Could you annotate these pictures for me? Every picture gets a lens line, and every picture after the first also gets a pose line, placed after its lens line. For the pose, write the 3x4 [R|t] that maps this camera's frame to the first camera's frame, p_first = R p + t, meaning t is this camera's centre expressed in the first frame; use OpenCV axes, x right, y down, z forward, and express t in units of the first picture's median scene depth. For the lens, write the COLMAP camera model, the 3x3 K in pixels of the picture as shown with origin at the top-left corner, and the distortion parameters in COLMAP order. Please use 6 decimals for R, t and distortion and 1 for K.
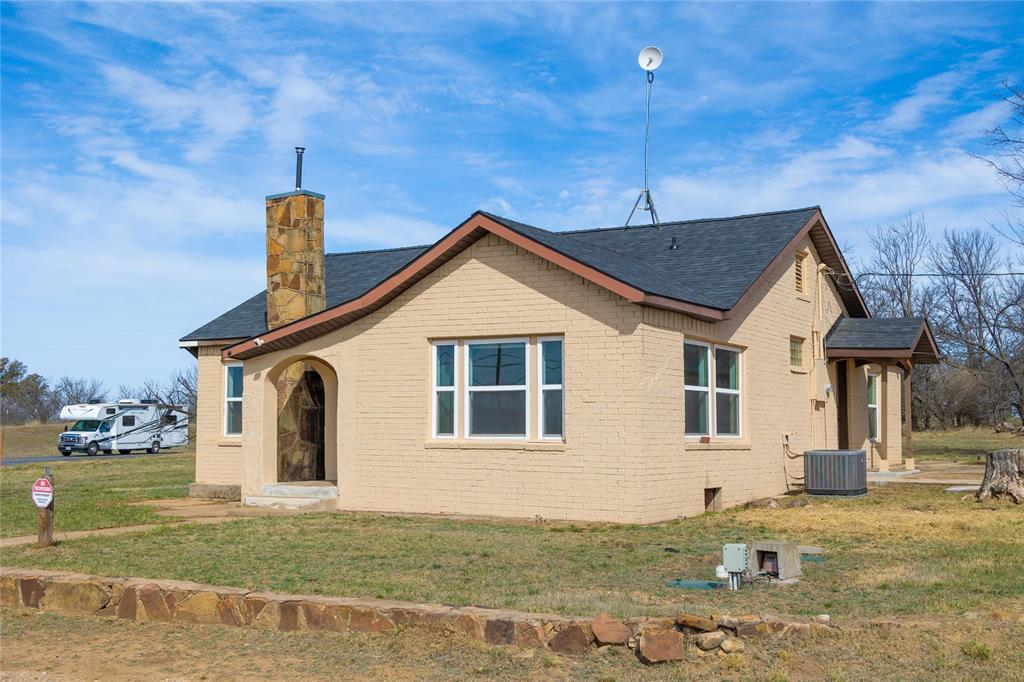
lens RADIAL K [[1169.7, 0, 512.0], [0, 1169.7, 341.0], [0, 0, 1]] dist [-0.001693, -0.021221]
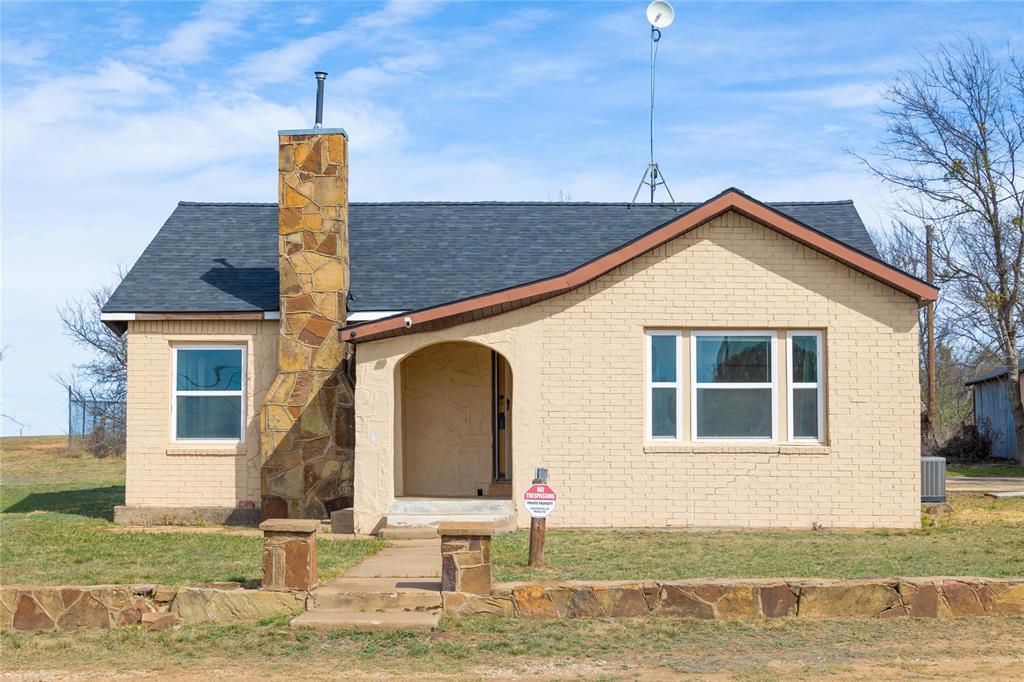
lens RADIAL K [[1580.0, 0, 512.0], [0, 1580.0, 341.0], [0, 0, 1]] dist [-0.010834, -0.009781]
pose [[0.872860, 0.034041, 0.486782, -0.743468], [-0.037206, 0.999303, -0.003166, 0.015933], [-0.486550, -0.015348, 0.873518, 0.020371]]
